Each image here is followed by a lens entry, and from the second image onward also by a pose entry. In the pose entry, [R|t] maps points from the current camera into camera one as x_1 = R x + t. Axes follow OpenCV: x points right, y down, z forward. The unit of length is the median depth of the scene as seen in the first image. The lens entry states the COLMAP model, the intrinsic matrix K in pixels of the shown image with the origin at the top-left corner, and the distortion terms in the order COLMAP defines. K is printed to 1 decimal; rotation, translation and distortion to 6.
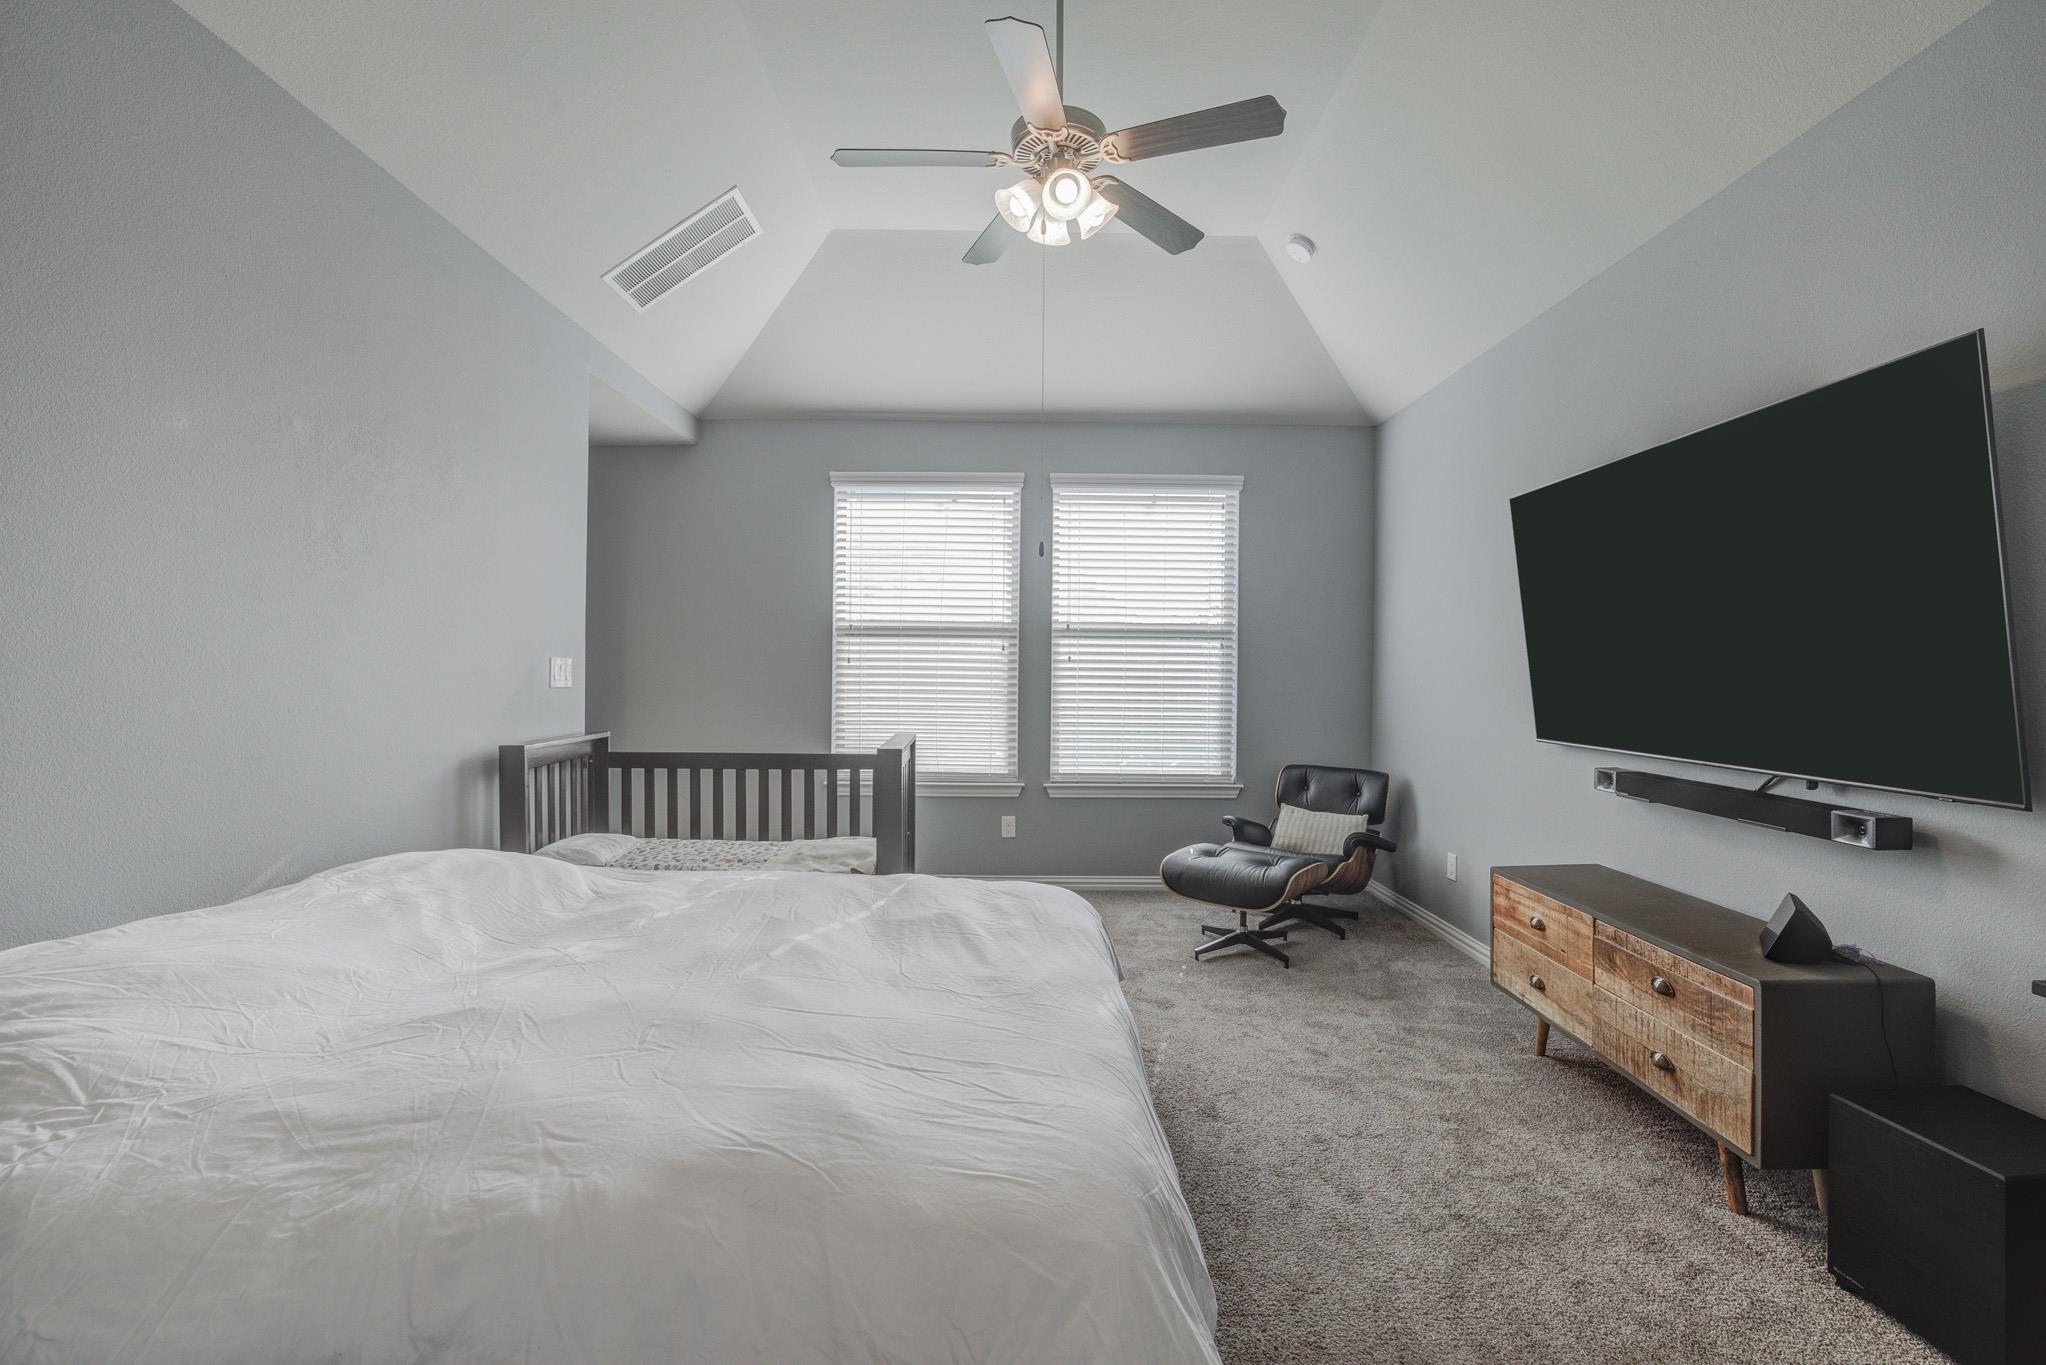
lens RADIAL K [[865.2, 0, 1021.7], [0, 865.2, 674.8], [0, 0, 1]] dist [-0.038482, 0.006420]
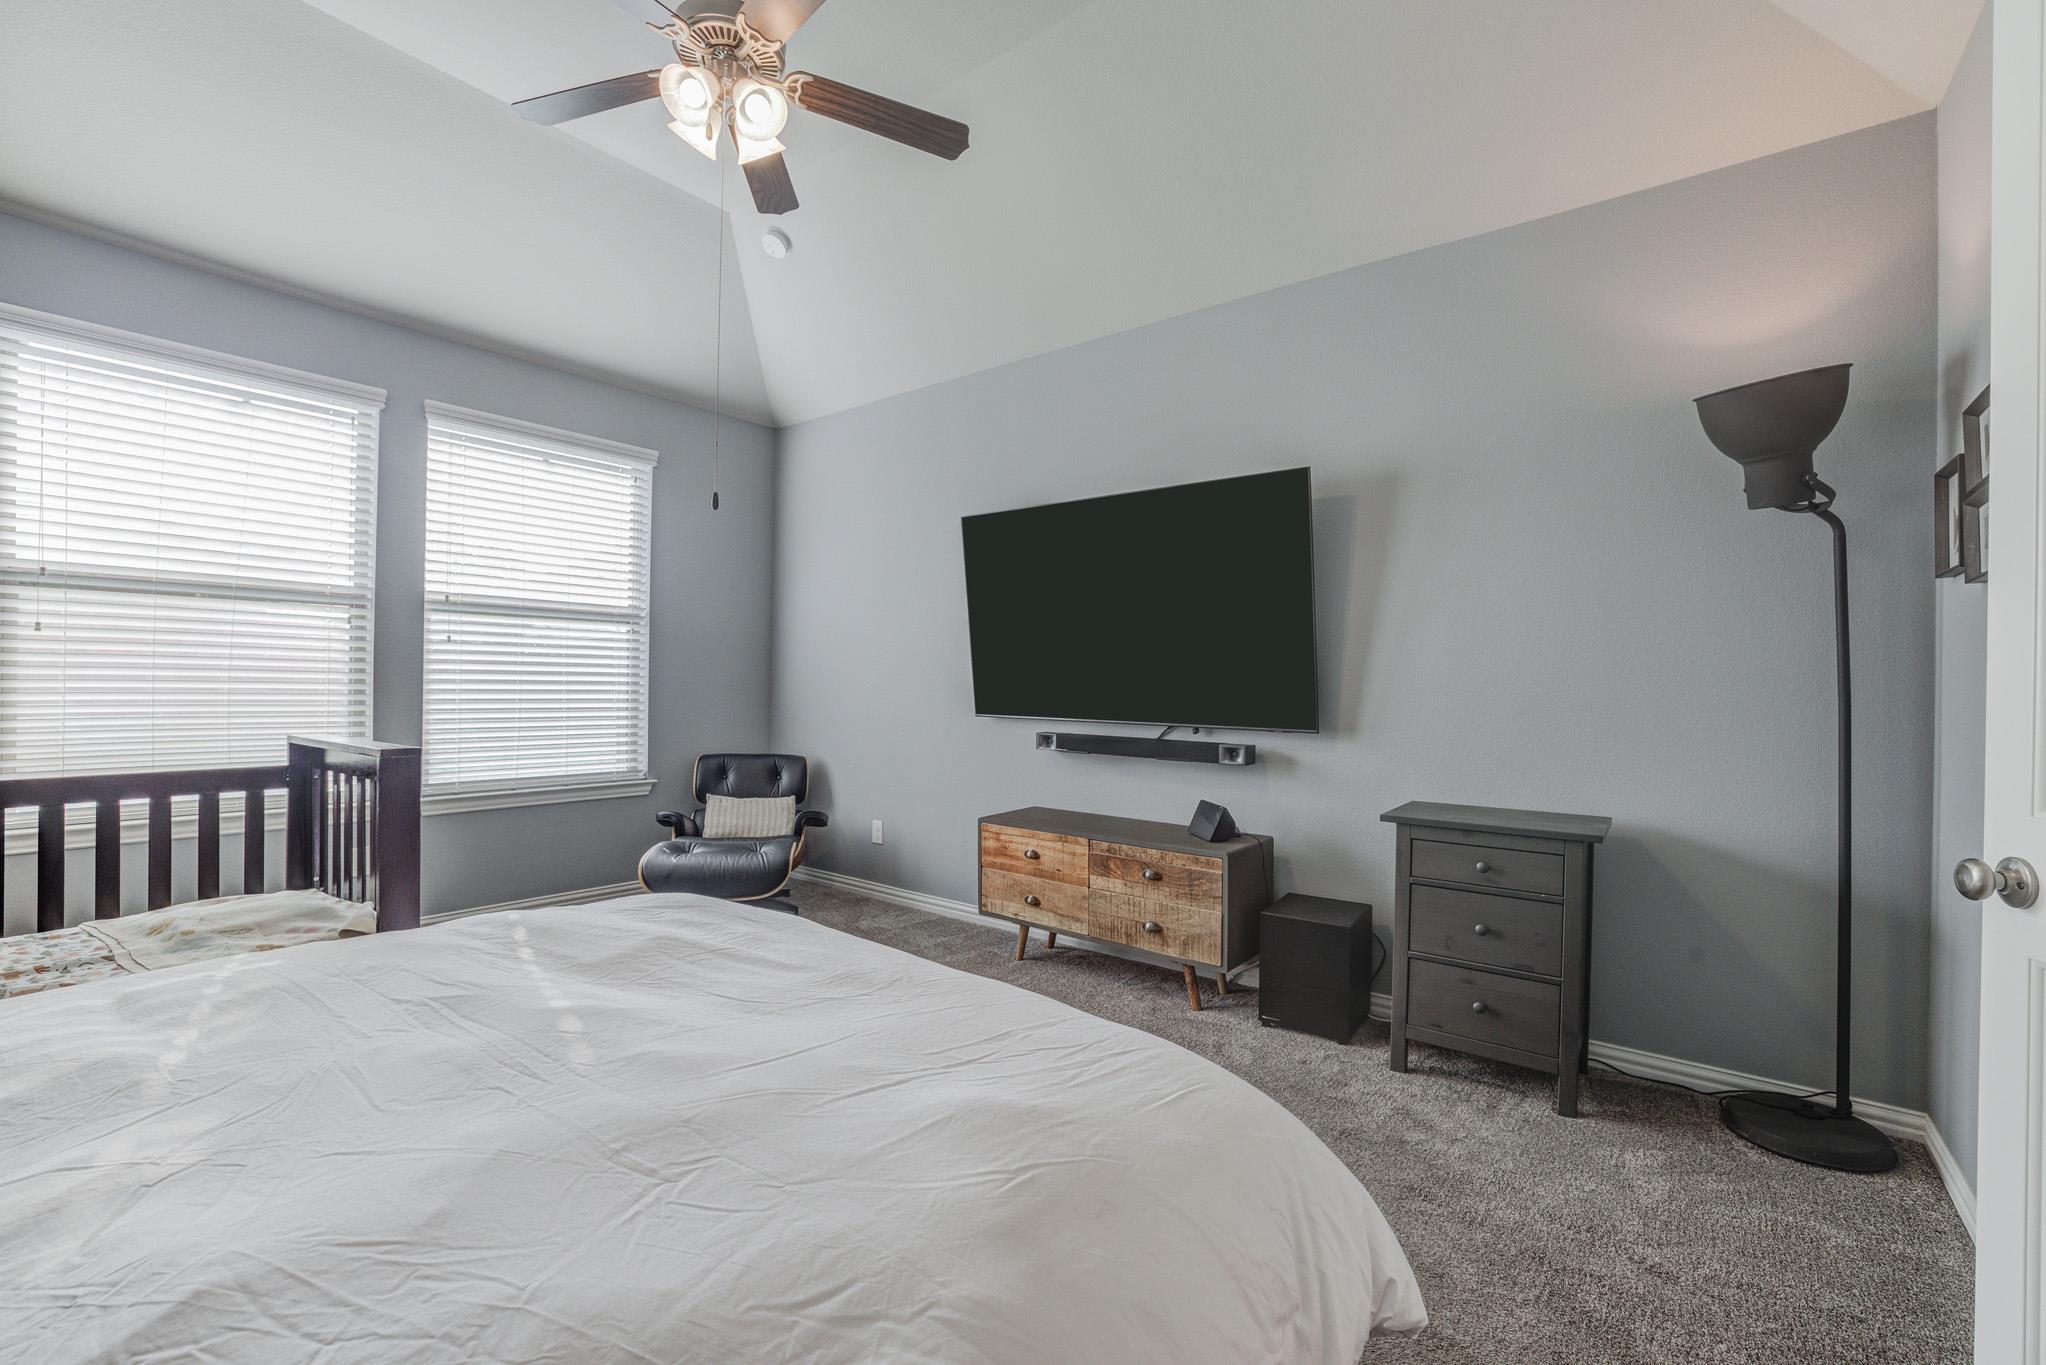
lens RADIAL K [[865.2, 0, 1010.6], [0, 865.2, 676.2], [0, 0, 1]] dist [-0.038482, 0.006420]
pose [[0.628747, 0.005979, 0.777587, -0.402784], [-0.005498, 0.999980, -0.003243, 0.027631], [-0.777590, -0.002236, 0.628767, 0.197833]]
